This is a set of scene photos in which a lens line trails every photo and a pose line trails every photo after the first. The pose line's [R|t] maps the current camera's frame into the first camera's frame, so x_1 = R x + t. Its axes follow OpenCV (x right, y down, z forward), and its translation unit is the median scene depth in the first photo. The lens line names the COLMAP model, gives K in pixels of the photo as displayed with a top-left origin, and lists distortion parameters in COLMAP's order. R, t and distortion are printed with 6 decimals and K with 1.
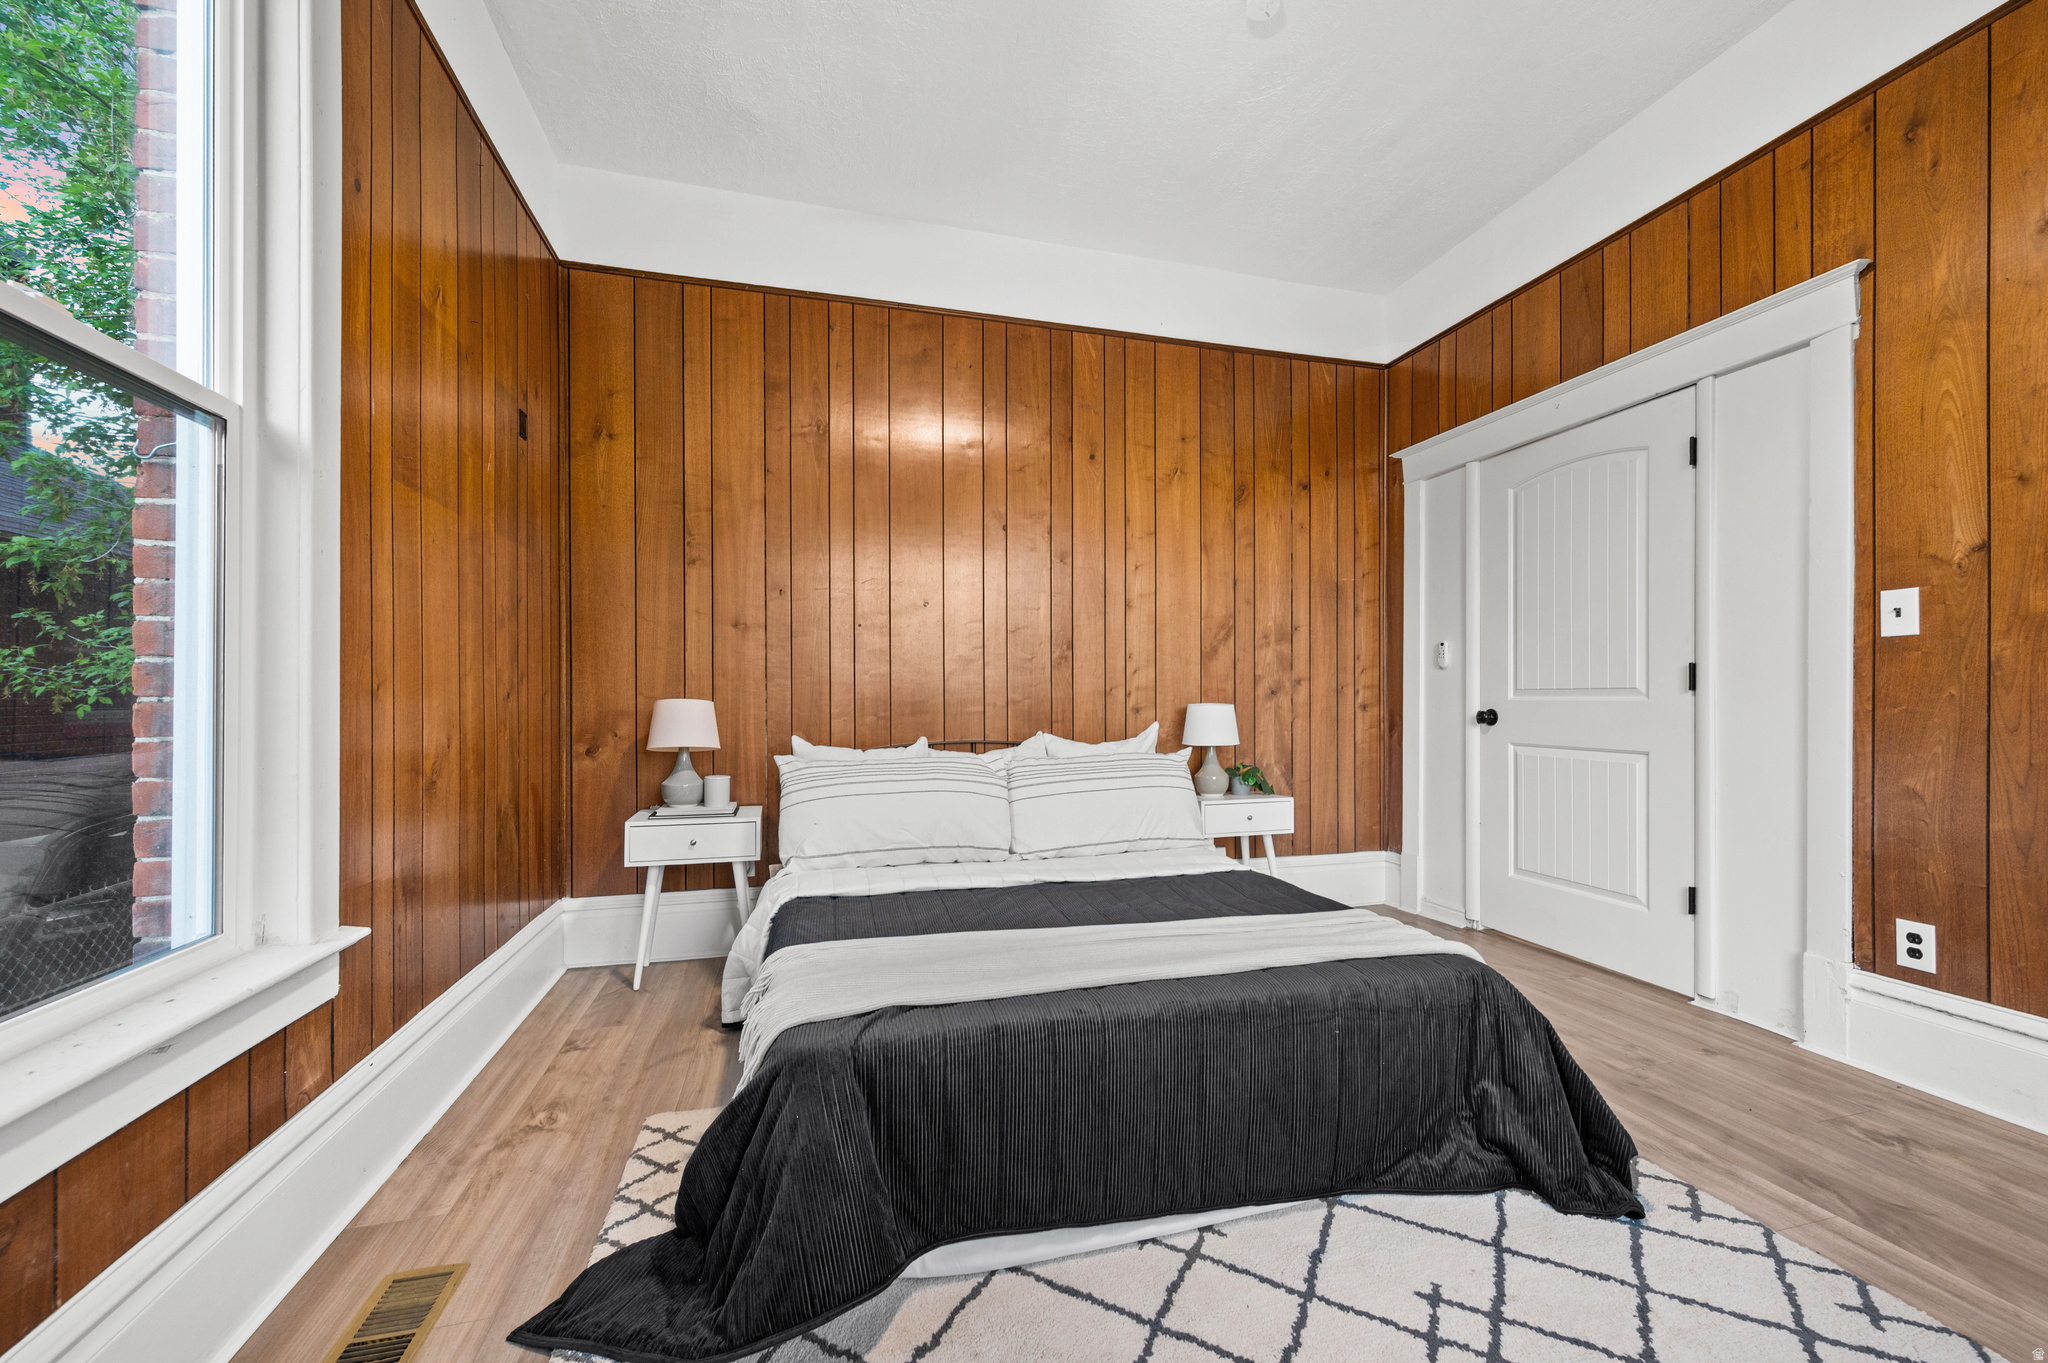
lens RADIAL K [[830.3, 0, 1034.3], [0, 830.3, 694.1], [0, 0, 1]] dist [-0.002840, 0.000125]
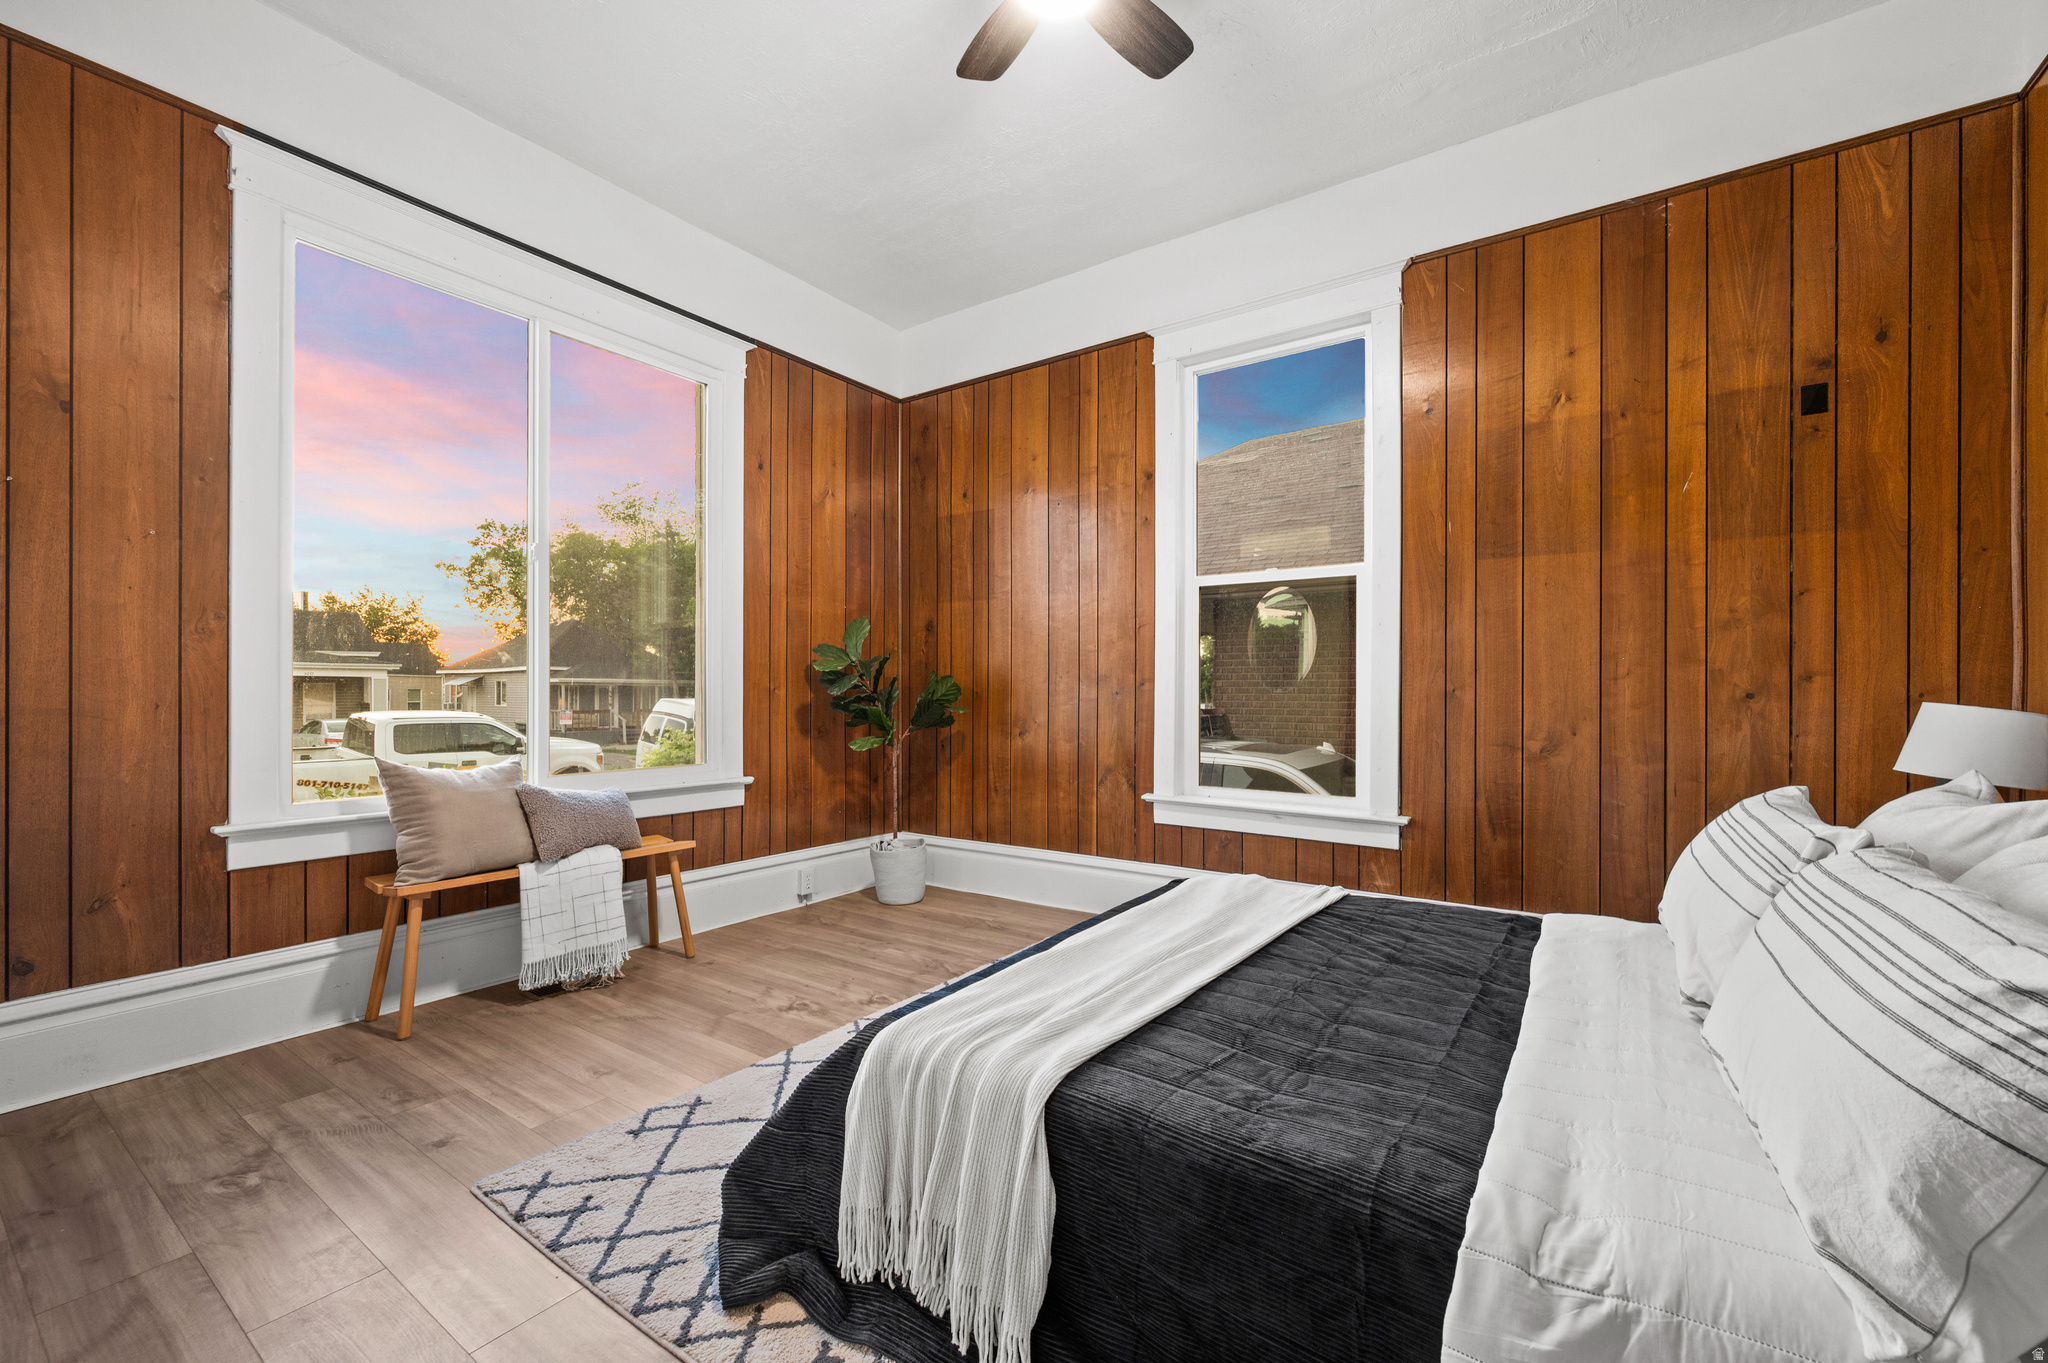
lens RADIAL K [[830.3, 0, 1034.3], [0, 830.3, 694.1], [0, 0, 1]] dist [-0.002840, 0.000125]
pose [[-0.769000, 0.001575, -0.639247, 0.526608], [0.000451, 0.999998, 0.001922, -0.002201], [0.639249, 0.001189, -0.768999, 0.972027]]
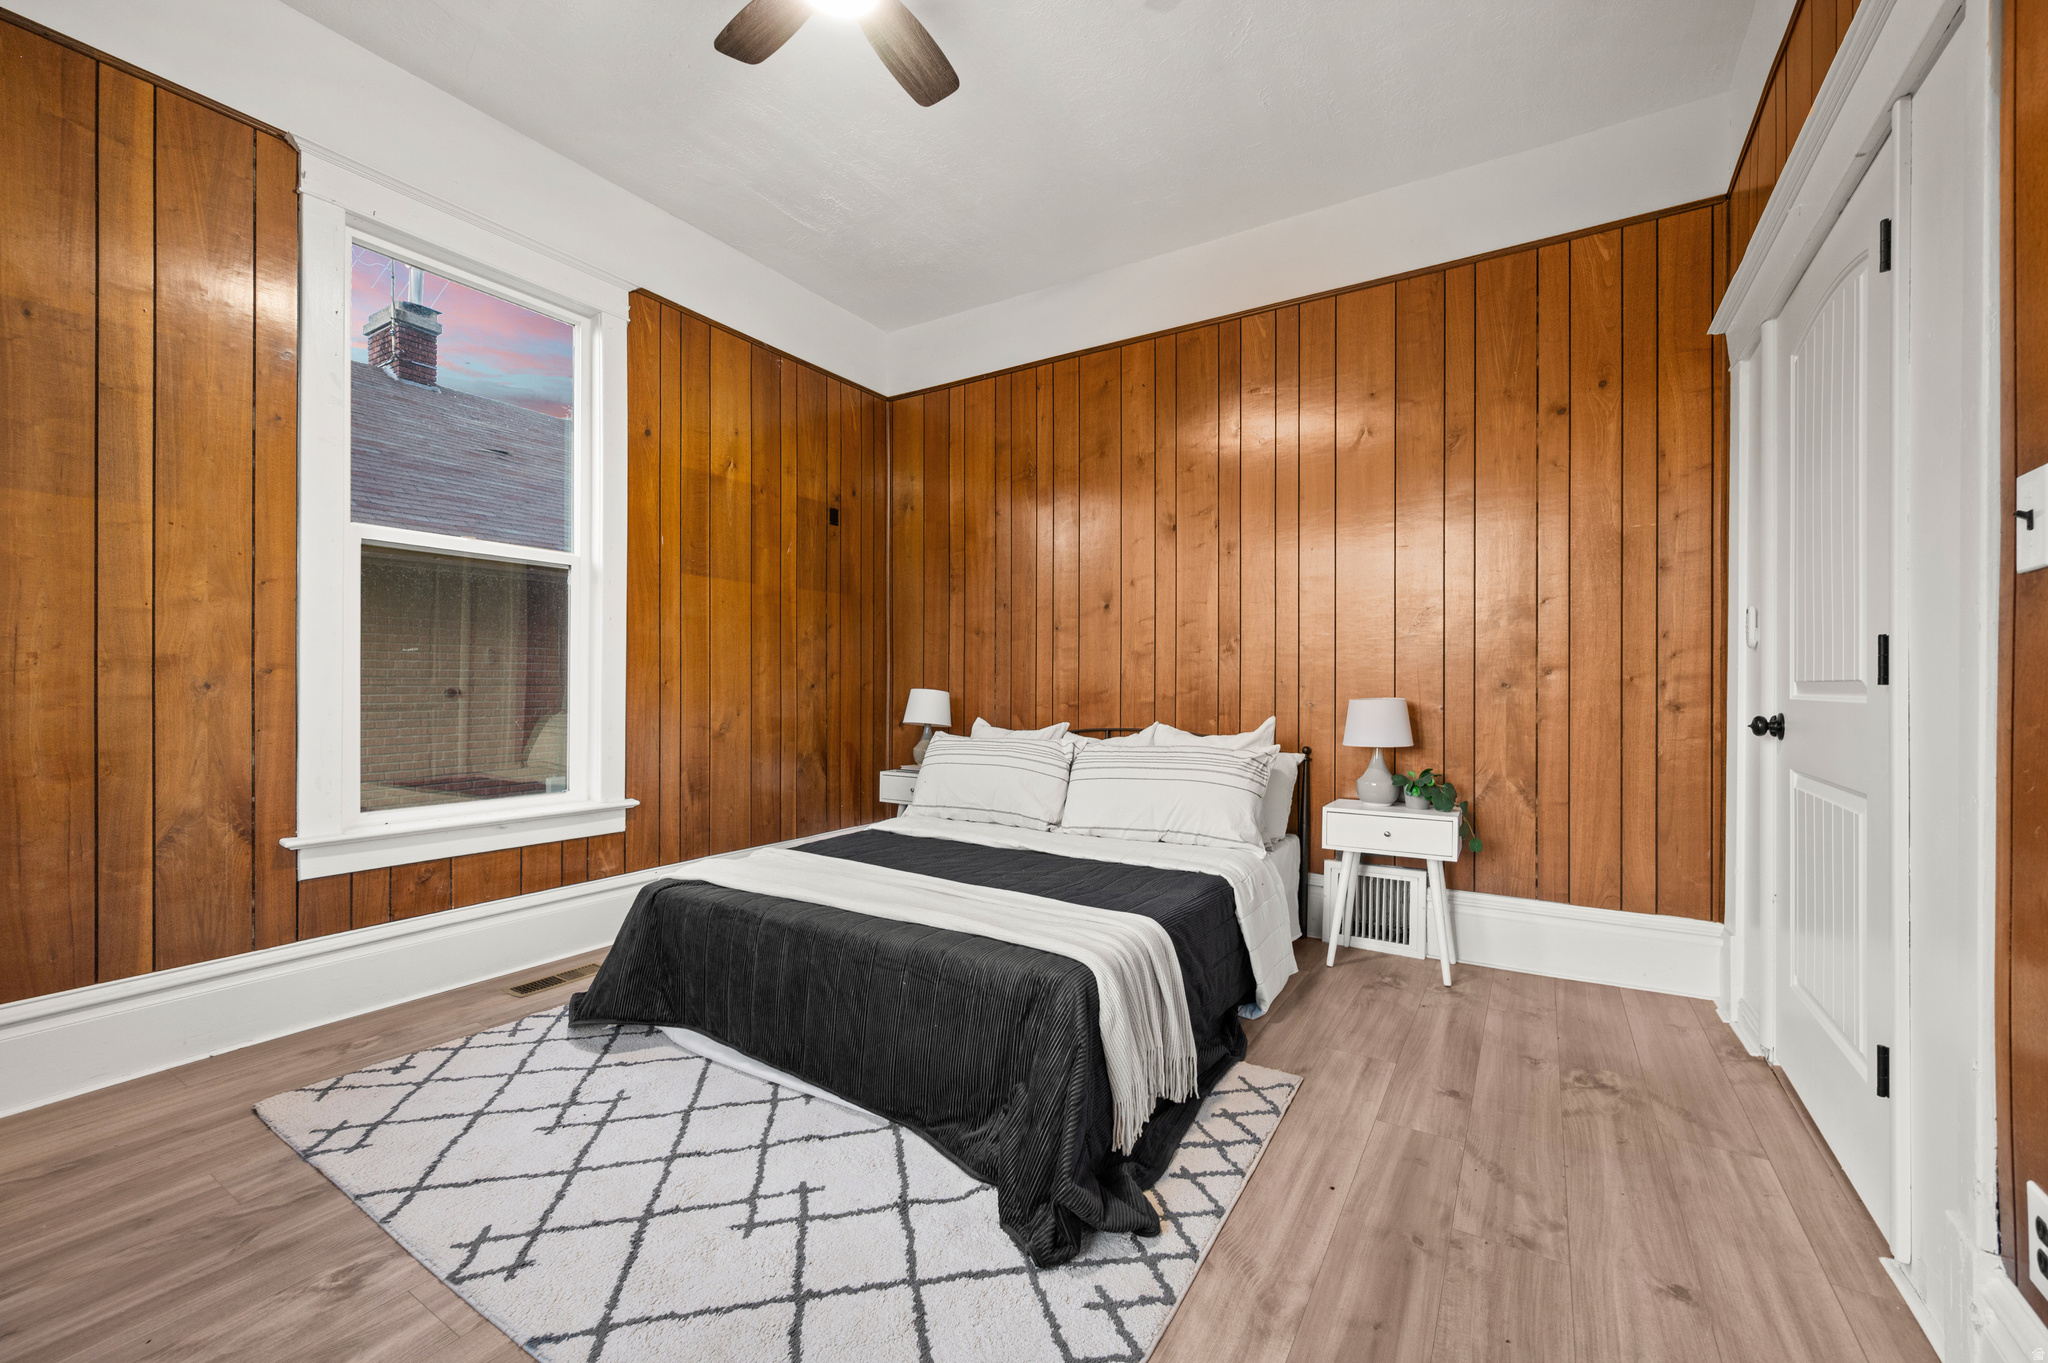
lens RADIAL K [[813.7, 0, 1033.5], [0, 813.7, 682.1], [0, 0, 1]] dist [-0.002891, -0.000206]
pose [[0.675449, 0.000870, -0.737406, 0.672436], [-0.001229, 0.999999, 0.000054, -0.005369], [0.737406, 0.000870, 0.675450, 0.189426]]
